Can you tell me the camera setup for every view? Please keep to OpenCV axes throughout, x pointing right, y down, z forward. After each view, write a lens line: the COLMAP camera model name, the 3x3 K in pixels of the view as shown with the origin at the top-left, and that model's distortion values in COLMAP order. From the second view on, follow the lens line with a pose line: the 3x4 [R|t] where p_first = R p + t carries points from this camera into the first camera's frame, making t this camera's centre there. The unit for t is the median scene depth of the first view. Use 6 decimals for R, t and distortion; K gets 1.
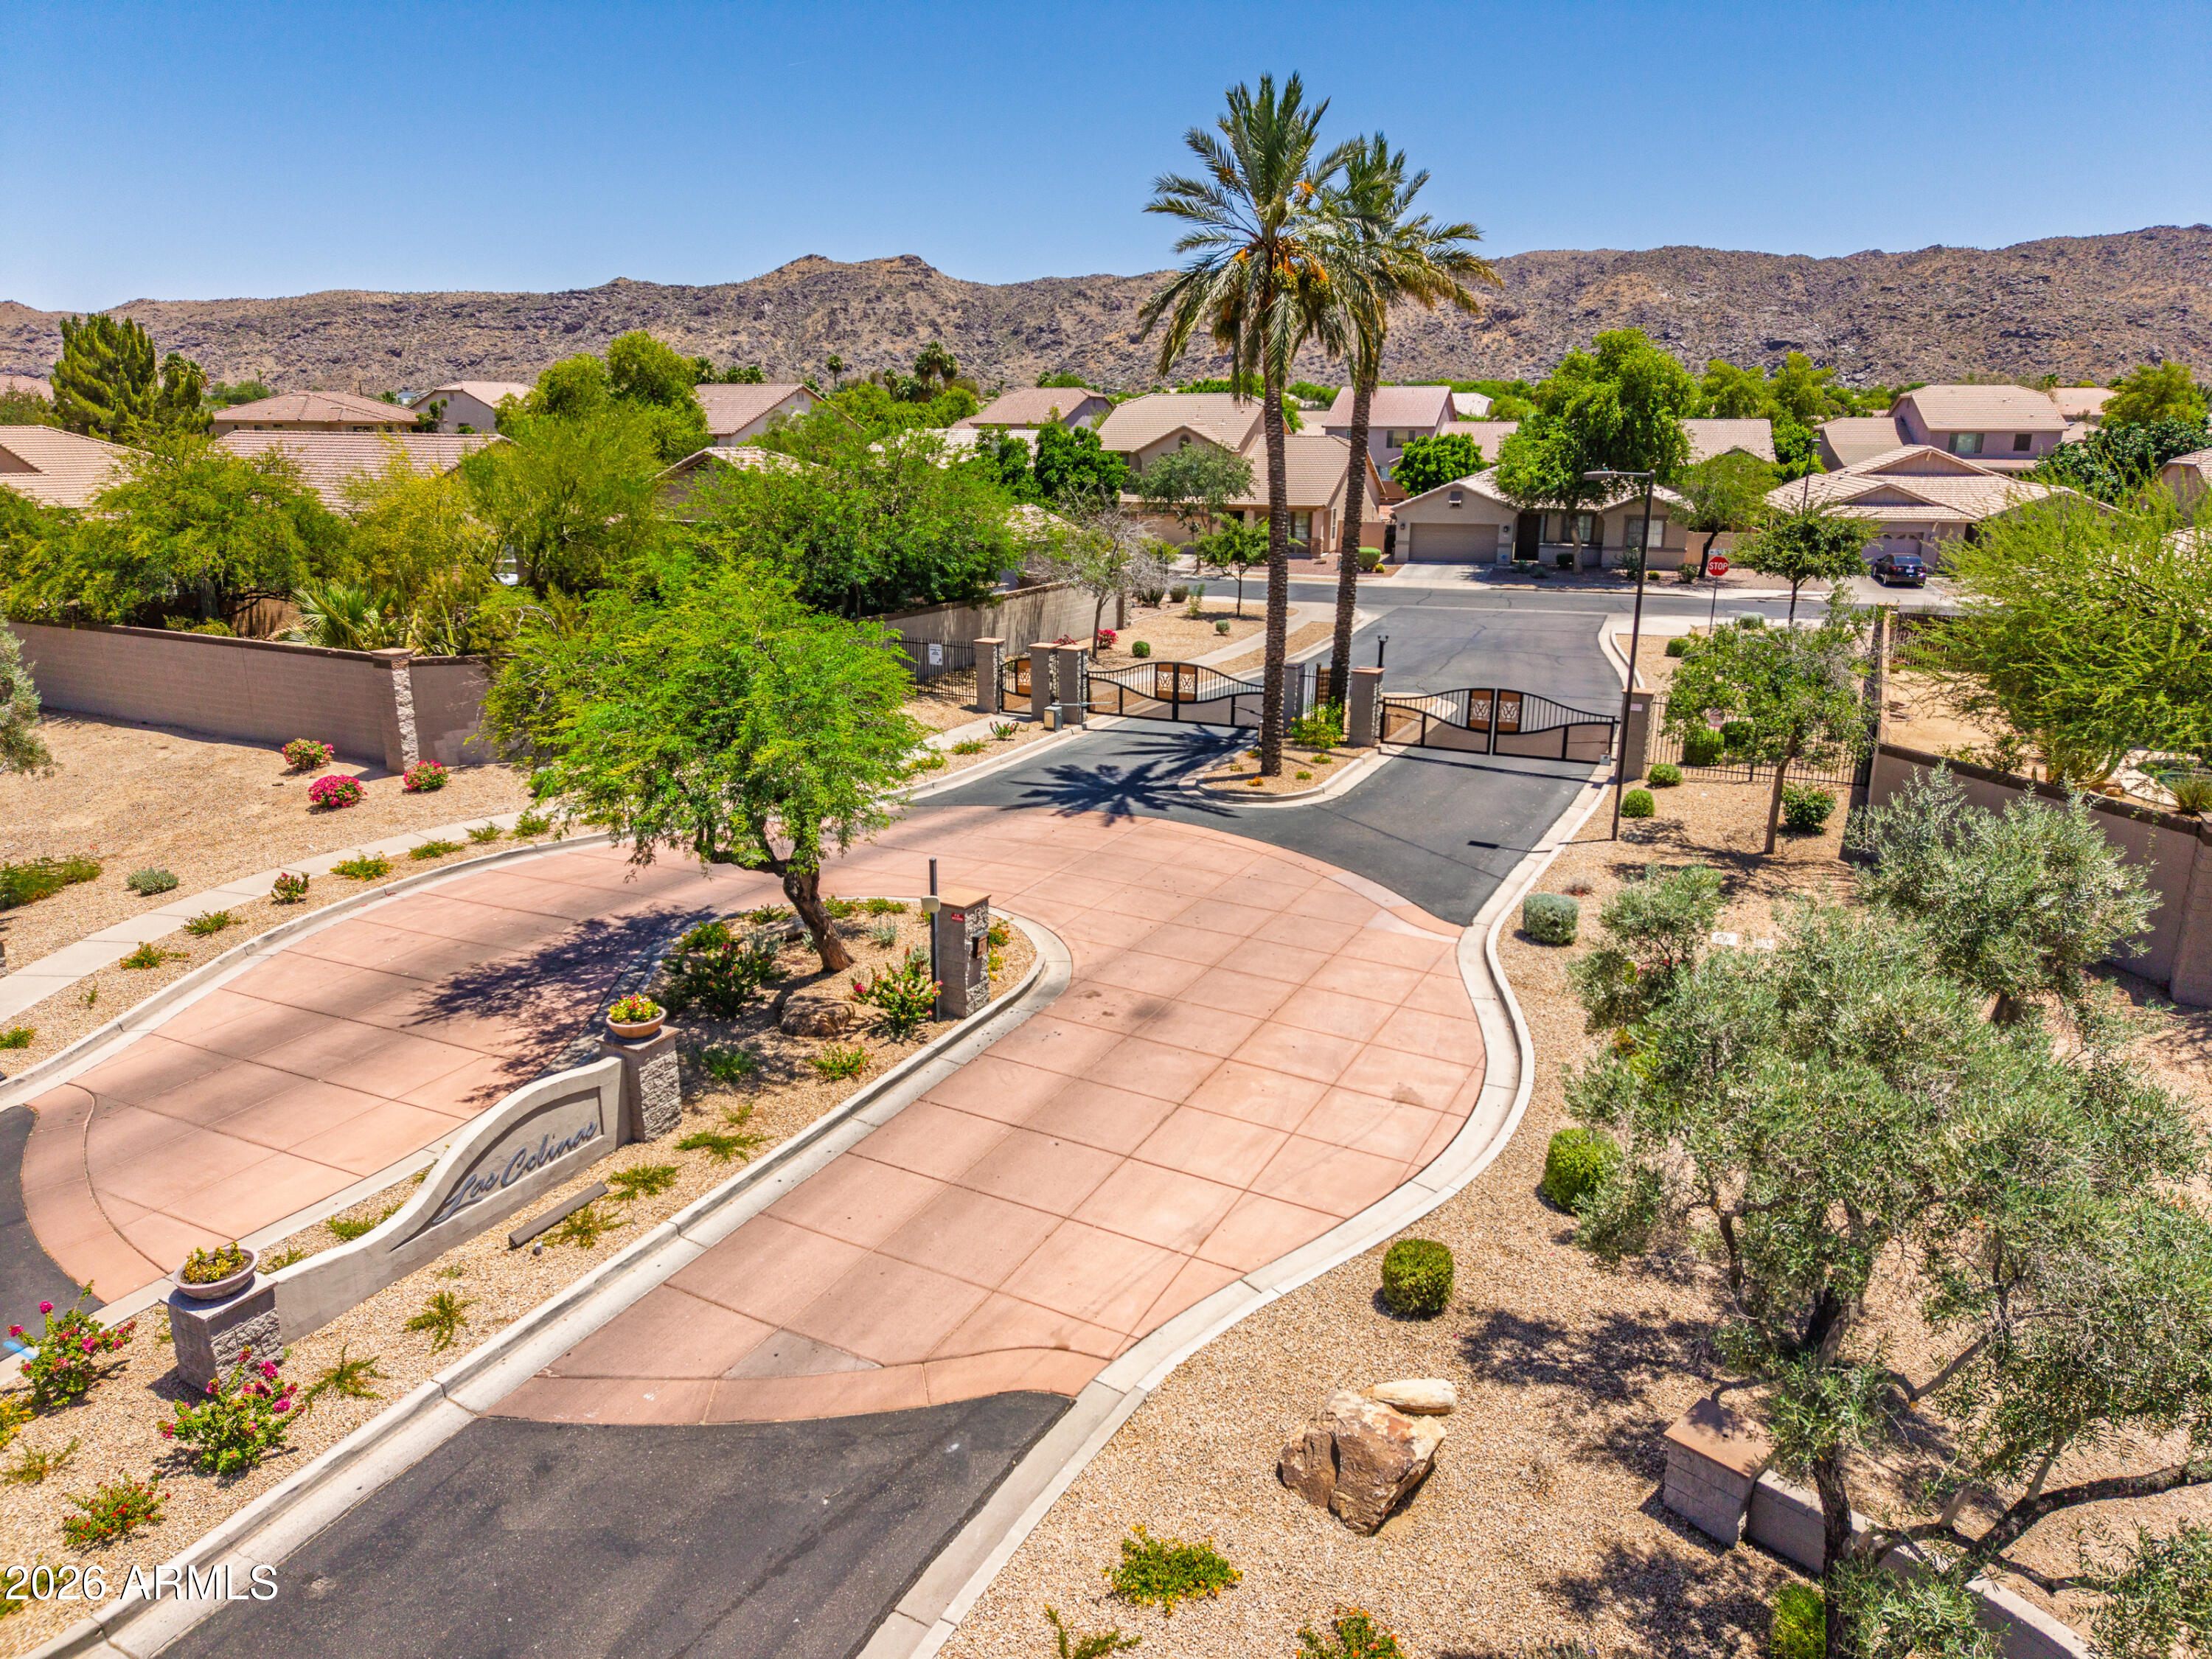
lens RADIAL K [[1478.1, 0, 1102.4], [0, 1478.1, 825.4], [0, 0, 1]] dist [0.025090, -0.020004]
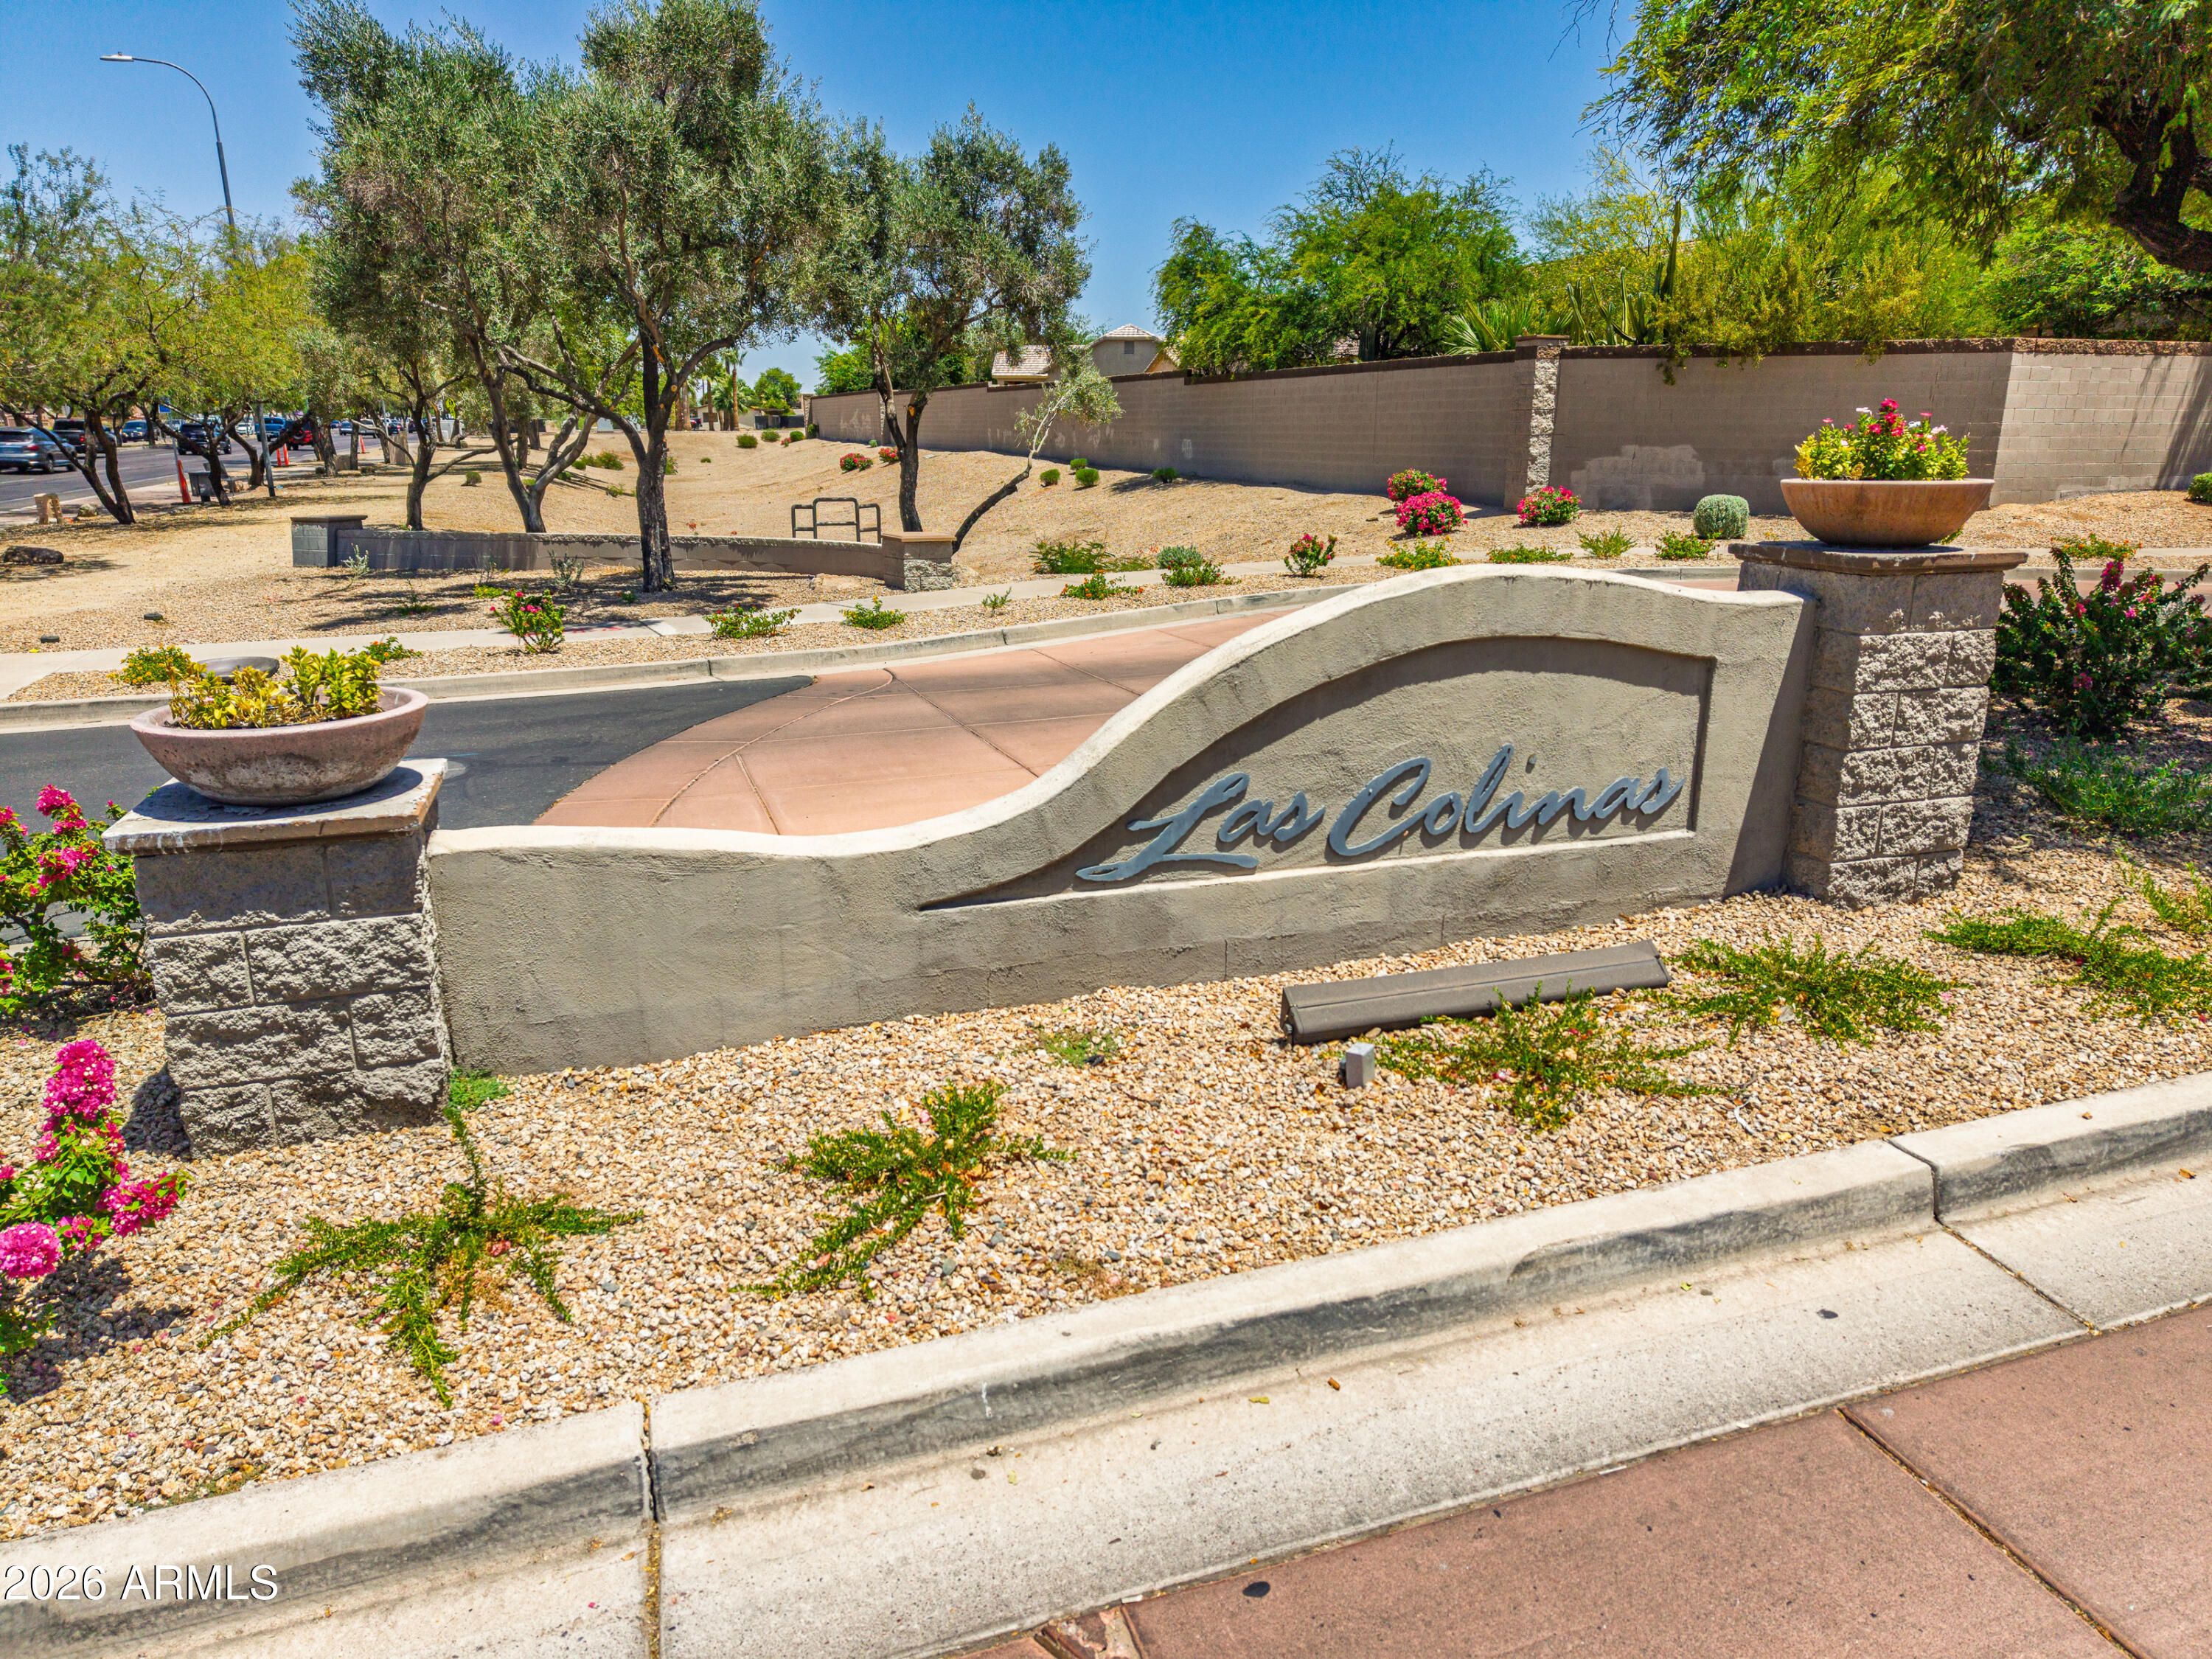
lens RADIAL K [[1478.1, 0, 1107.1], [0, 1478.1, 835.7], [0, 0, 1]] dist [0.025090, -0.020004]
pose [[0.723000, 0.181799, -0.666499, -0.220820], [-0.181492, 0.980850, 0.070666, 0.211169], [0.666582, 0.069873, 0.742149, 0.696245]]
